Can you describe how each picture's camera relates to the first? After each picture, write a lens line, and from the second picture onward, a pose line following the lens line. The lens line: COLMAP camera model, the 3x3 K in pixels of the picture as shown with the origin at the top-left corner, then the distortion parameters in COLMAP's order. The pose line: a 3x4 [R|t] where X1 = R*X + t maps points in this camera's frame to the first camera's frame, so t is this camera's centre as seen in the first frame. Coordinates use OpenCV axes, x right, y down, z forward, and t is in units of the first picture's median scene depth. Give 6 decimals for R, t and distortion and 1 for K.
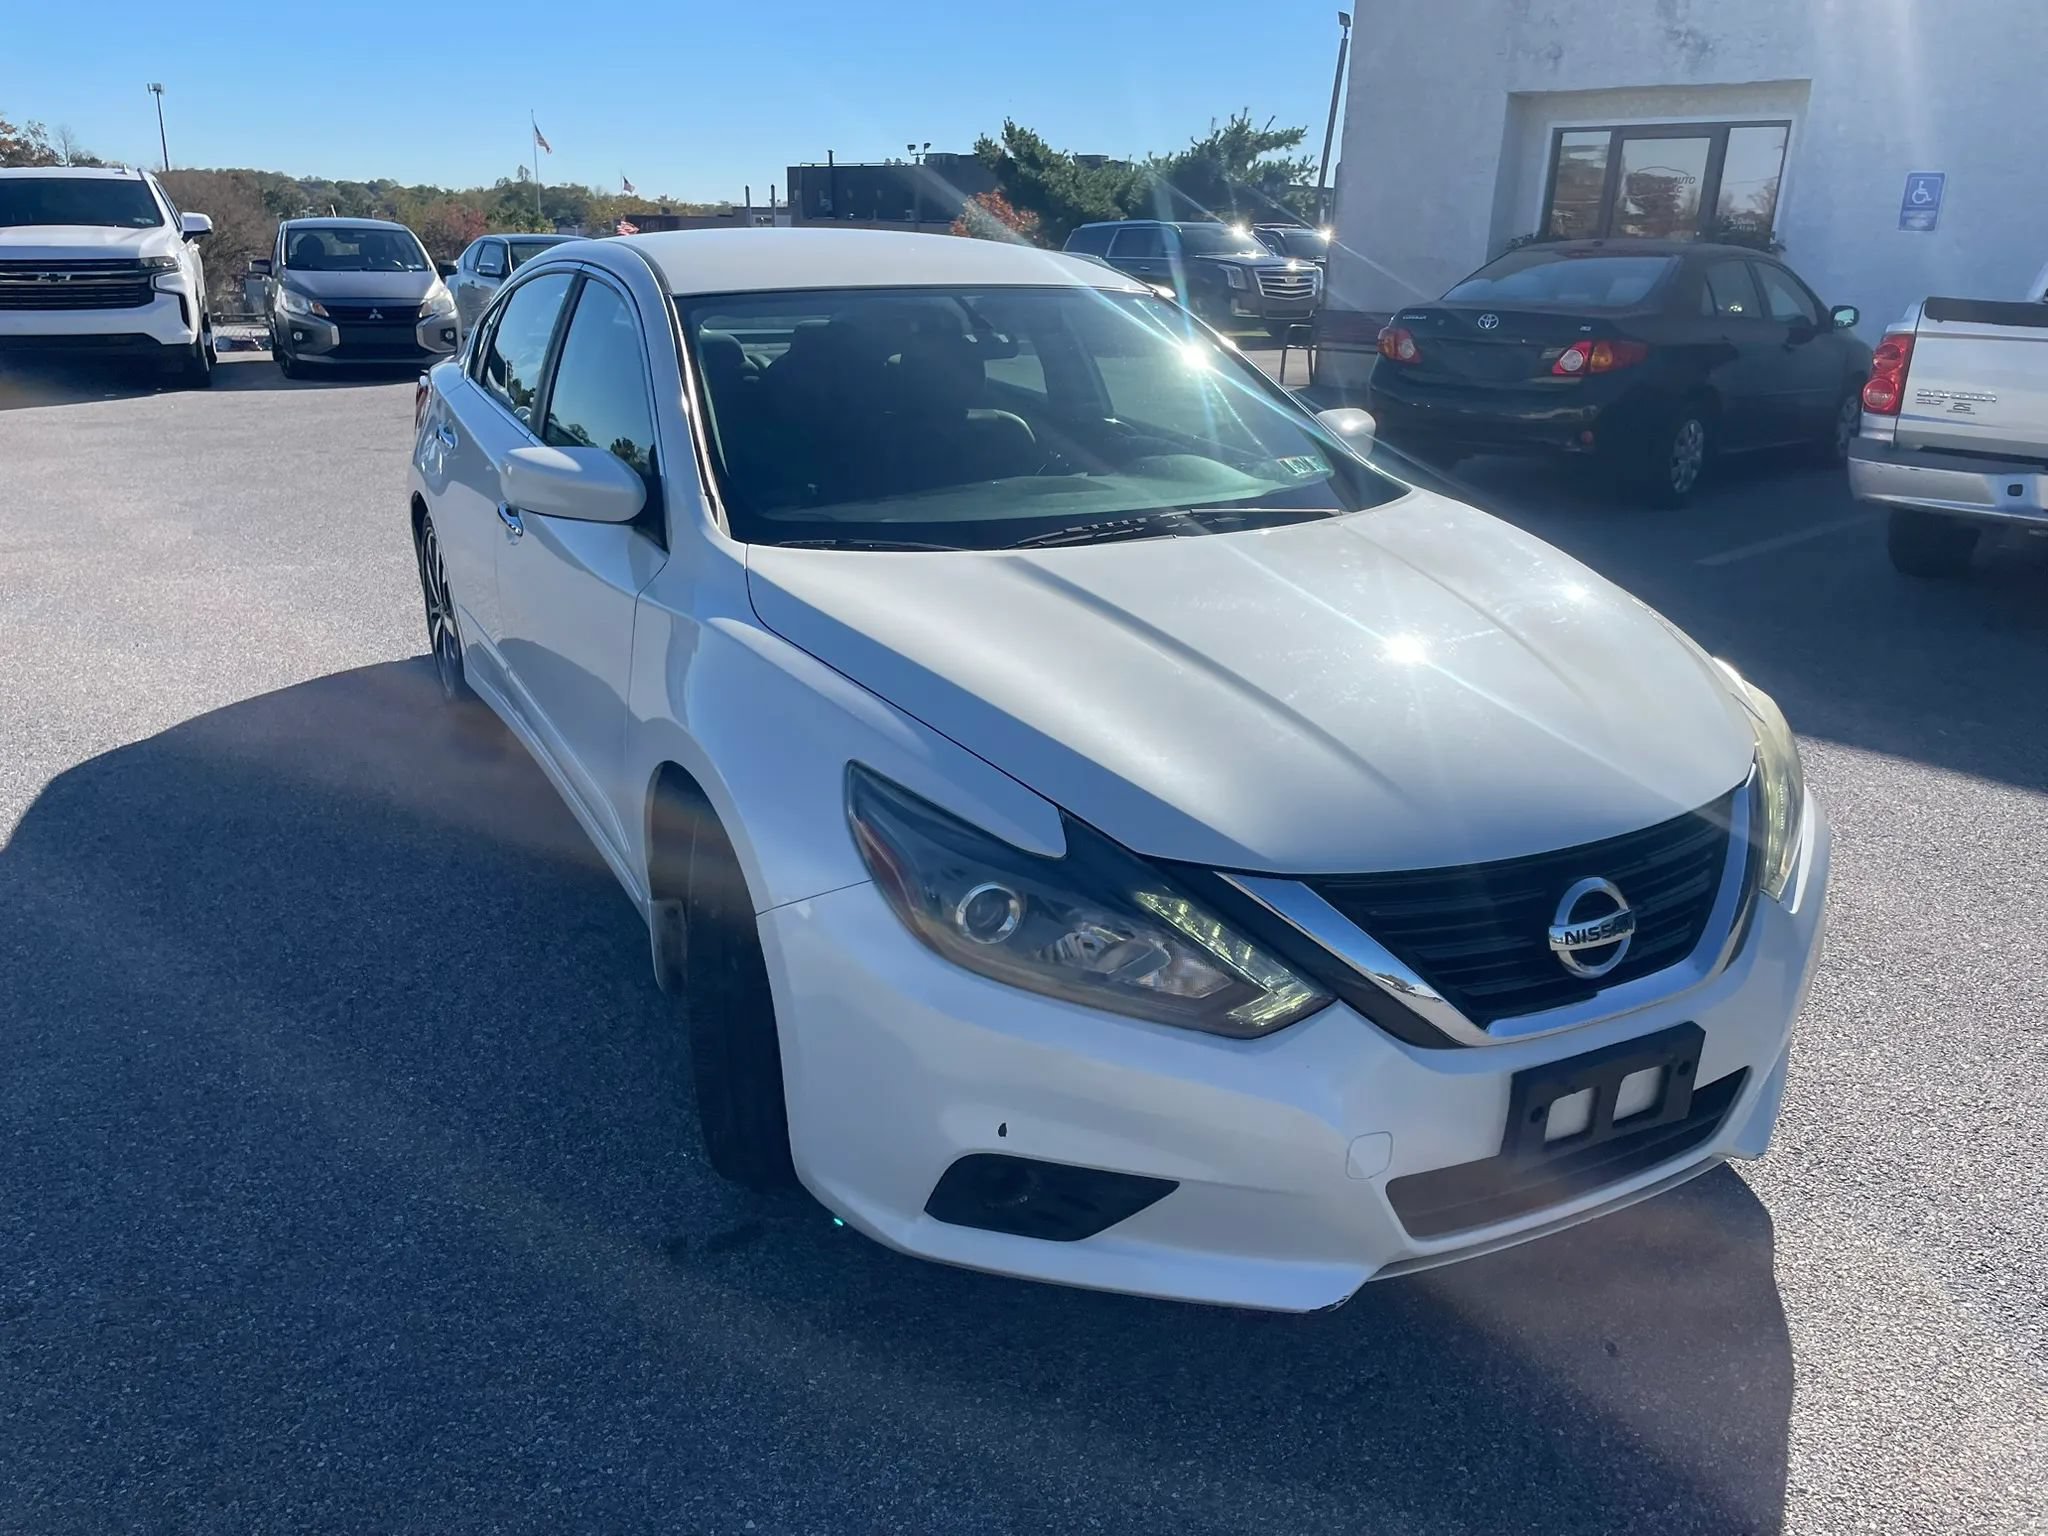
lens RADIAL K [[1547.2, 0, 1010.9], [0, 1547.2, 784.3], [0, 0, 1]] dist [0.078259, -0.103750]
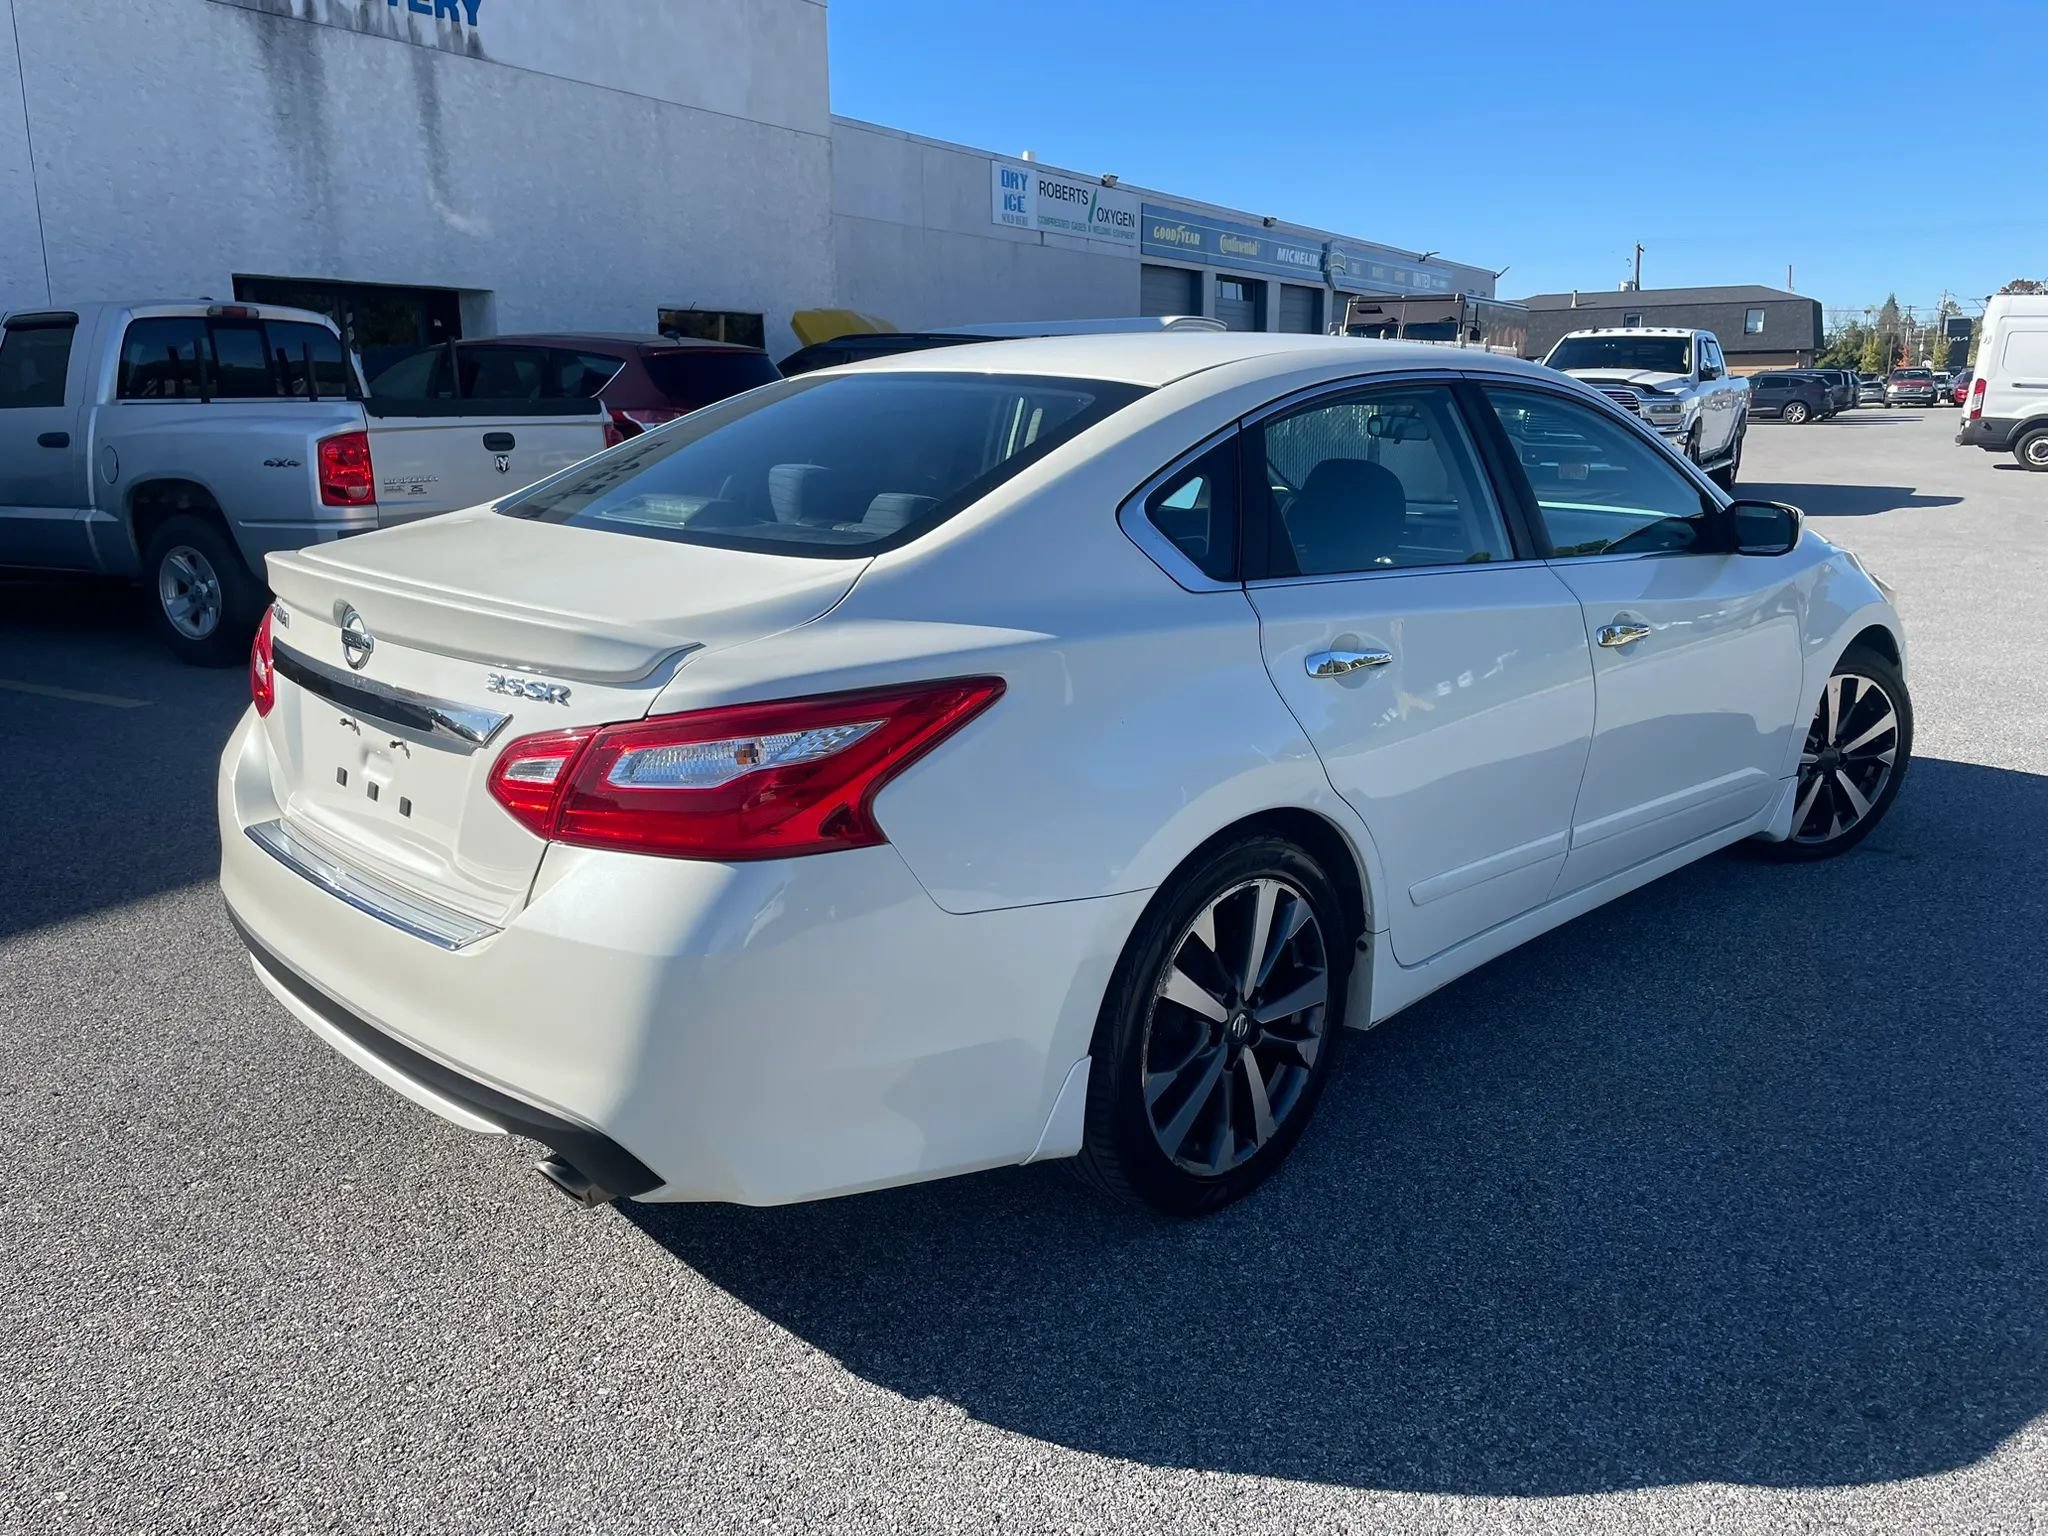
lens RADIAL K [[1547.2, 0, 1019.8], [0, 1547.2, 755.0], [0, 0, 1]] dist [0.078259, -0.103750]
pose [[-0.292696, -0.241778, 0.925134, -0.616292], [0.316196, 0.888604, 0.332270, -0.297927], [-0.902413, 0.389778, -0.183641, 0.856752]]
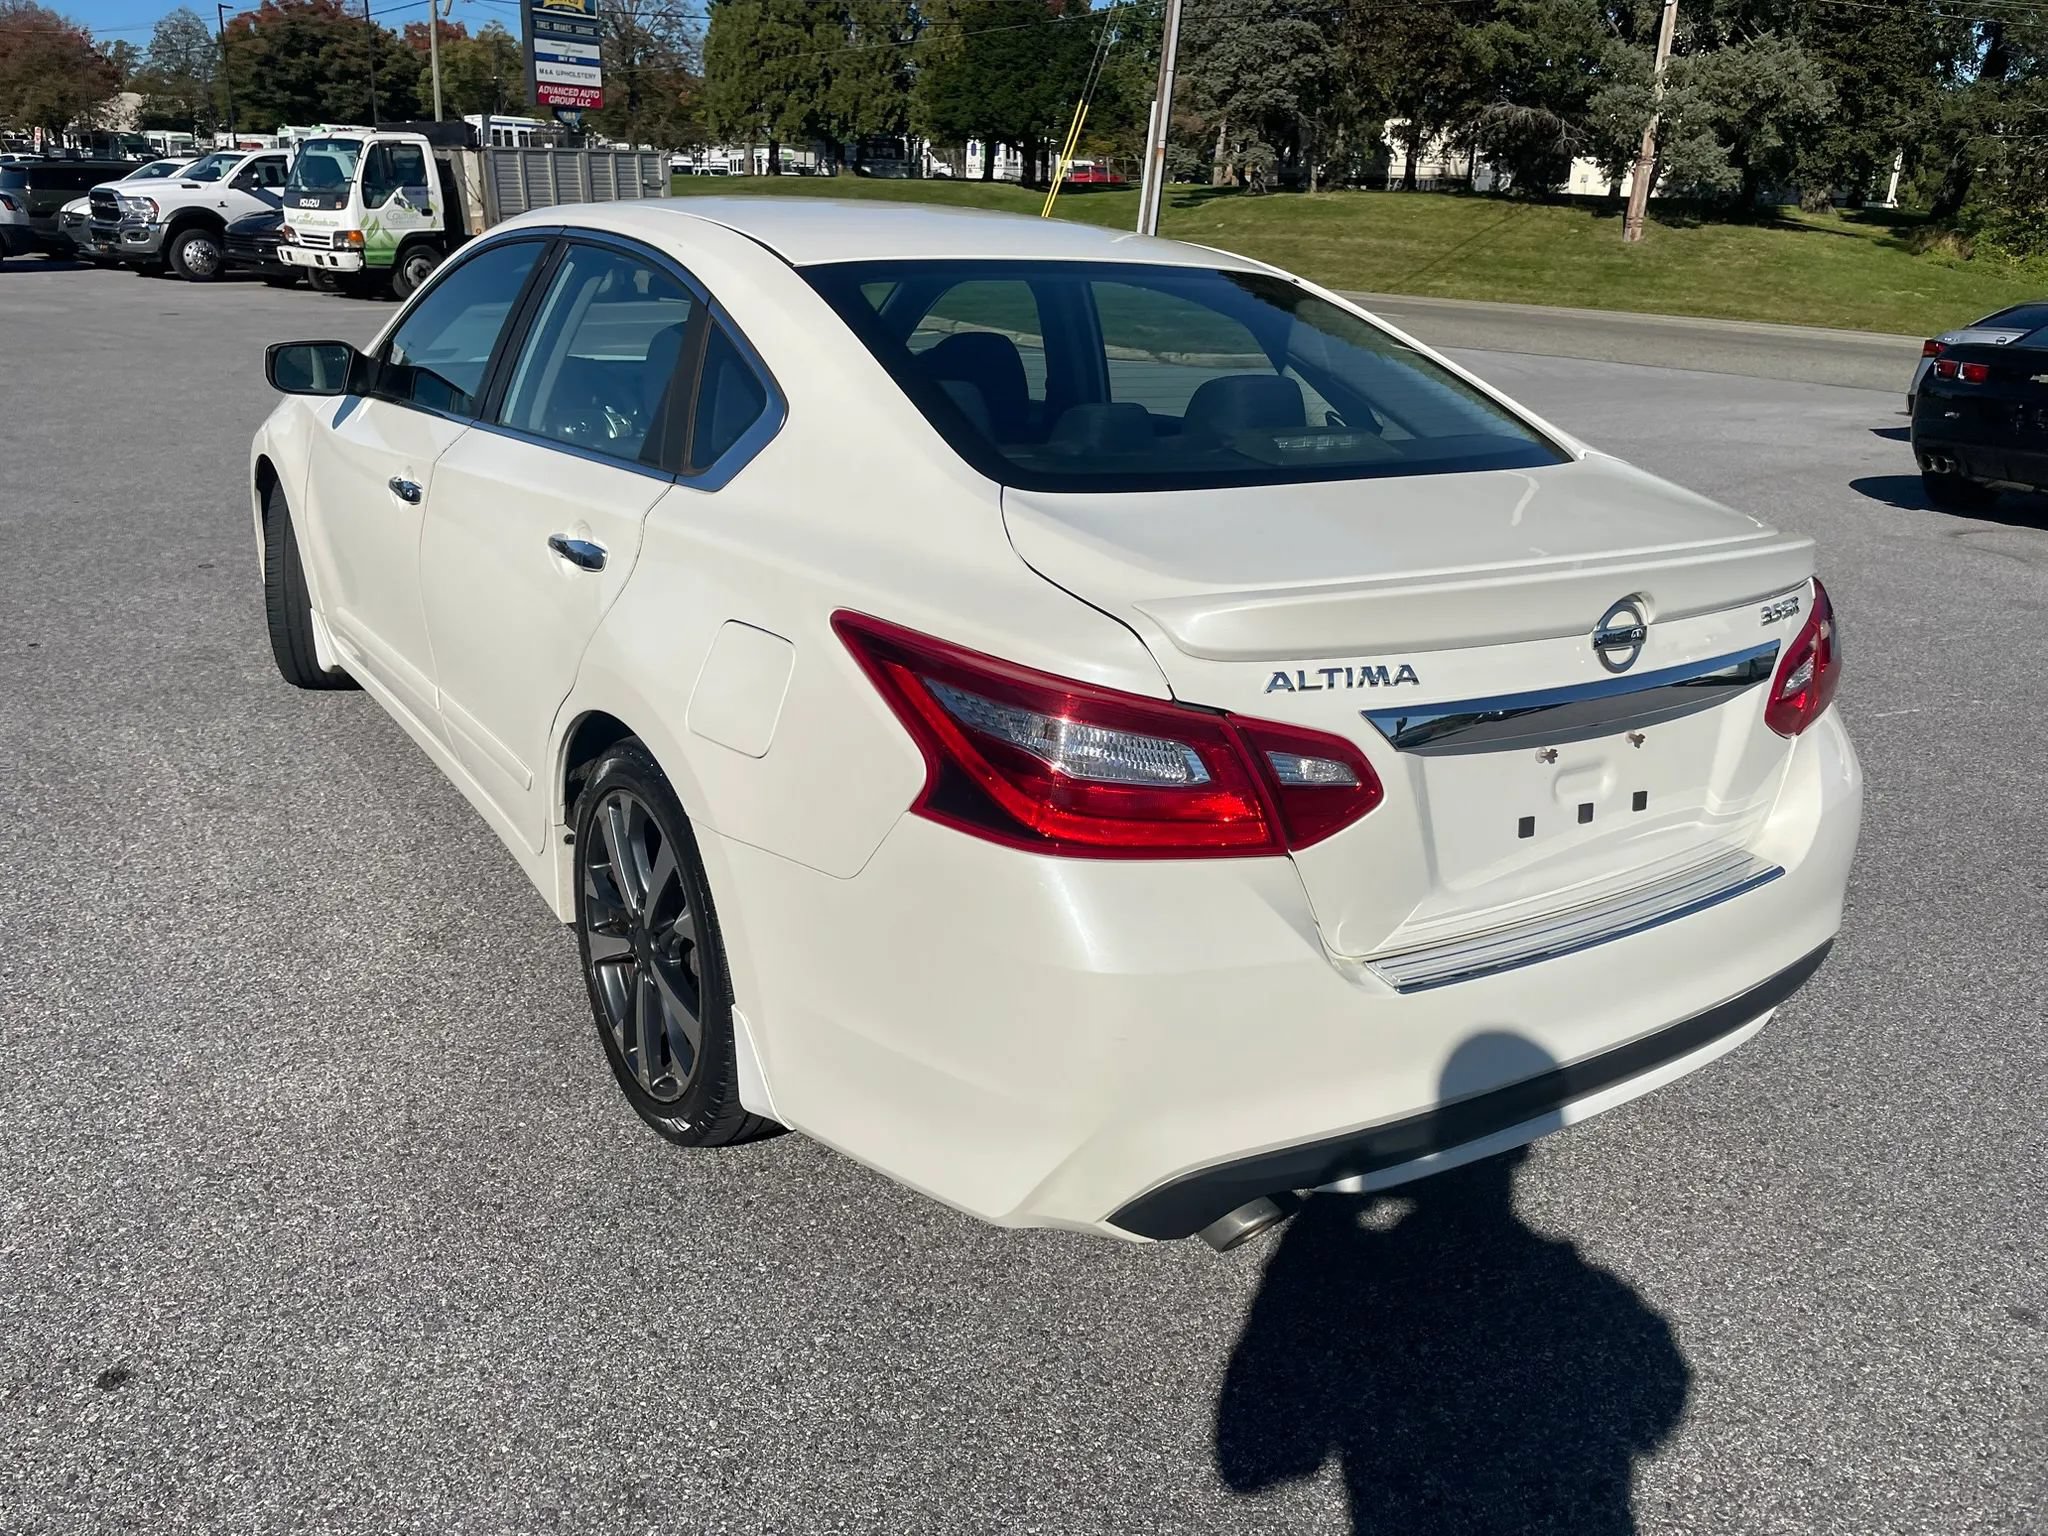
lens RADIAL K [[1547.2, 0, 1010.7], [0, 1547.2, 754.2], [0, 0, 1]] dist [0.078259, -0.103750]
pose [[-0.991960, -0.022387, -0.124557, -0.065943], [-0.095221, 0.780324, 0.618083, -0.409392], [0.083358, 0.624974, -0.776182, 1.162256]]
